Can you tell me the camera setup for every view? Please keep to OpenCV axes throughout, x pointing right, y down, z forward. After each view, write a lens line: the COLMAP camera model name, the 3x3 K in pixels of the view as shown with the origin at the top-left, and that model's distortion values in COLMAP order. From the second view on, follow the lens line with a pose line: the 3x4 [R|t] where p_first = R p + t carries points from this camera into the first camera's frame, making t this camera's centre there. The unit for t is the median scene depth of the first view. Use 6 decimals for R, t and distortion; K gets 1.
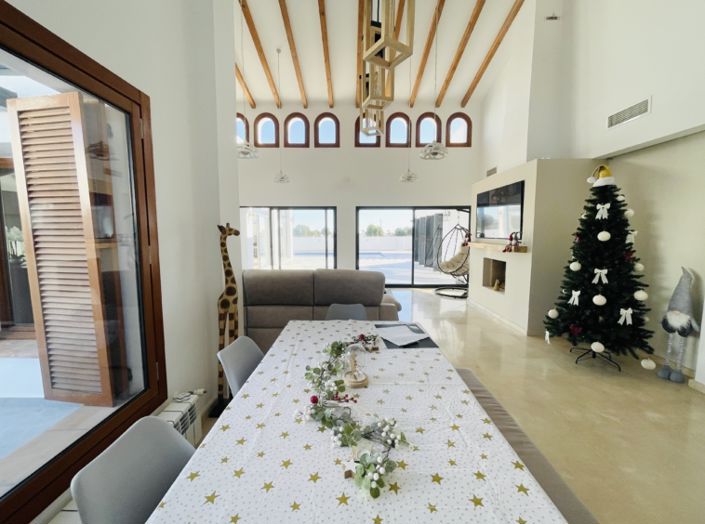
lens RADIAL K [[284.0, 0, 354.1], [0, 284.0, 256.7], [0, 0, 1]] dist [0.001254, -0.001547]
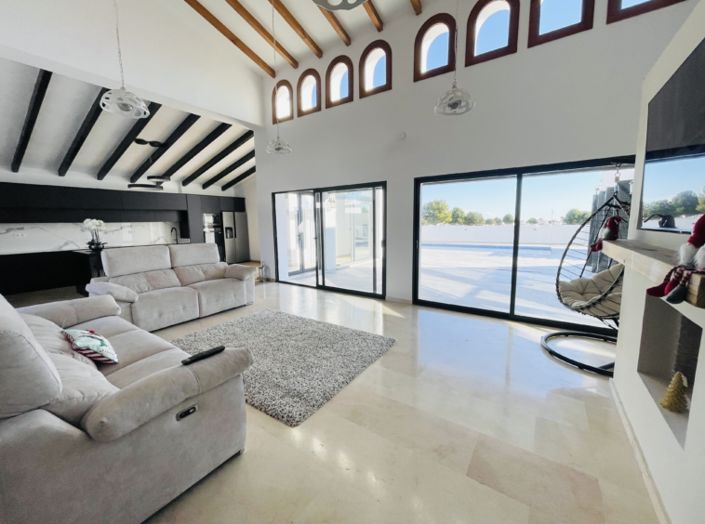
lens RADIAL K [[284.0, 0, 350.5], [0, 284.0, 258.8], [0, 0, 1]] dist [0.001254, -0.001547]
pose [[0.822683, 0.062672, -0.565035, 0.281062], [-0.037144, 0.997707, 0.056581, -0.031144], [0.567286, -0.025561, 0.823124, 0.422279]]
